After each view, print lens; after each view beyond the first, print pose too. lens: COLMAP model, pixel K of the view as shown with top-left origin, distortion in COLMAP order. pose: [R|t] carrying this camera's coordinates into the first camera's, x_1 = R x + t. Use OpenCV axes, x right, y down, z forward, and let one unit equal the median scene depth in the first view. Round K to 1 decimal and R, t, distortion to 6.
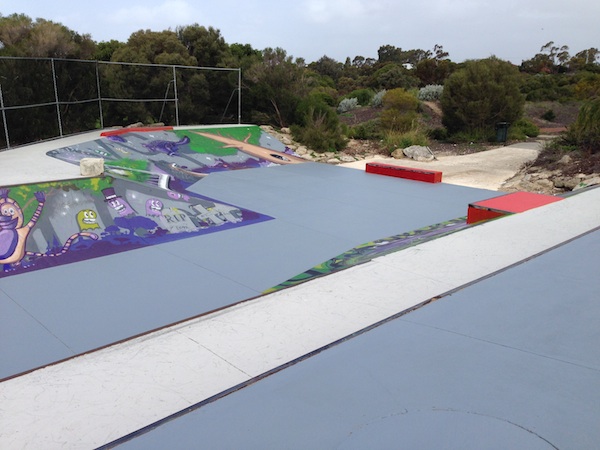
lens RADIAL K [[553.7, 0, 313.9], [0, 553.7, 218.5], [0, 0, 1]] dist [0.074538, -0.125064]
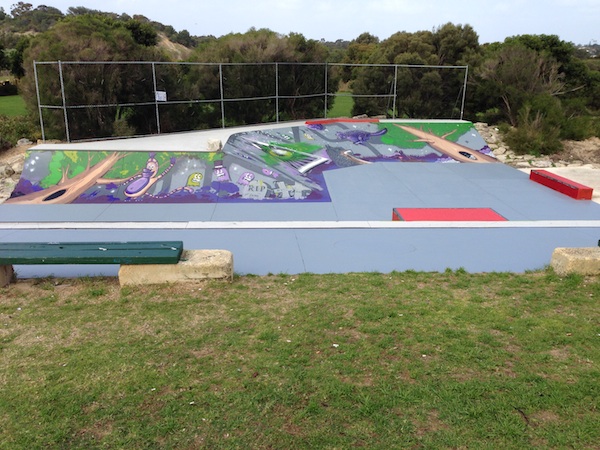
lens RADIAL K [[553.7, 0, 300.6], [0, 553.7, 225.5], [0, 0, 1]] dist [0.074538, -0.125064]
pose [[0.753165, 0.179513, -0.632865, 0.526746], [-0.158371, 0.983231, 0.090420, -0.038388], [0.638484, 0.032126, 0.768964, 0.033649]]
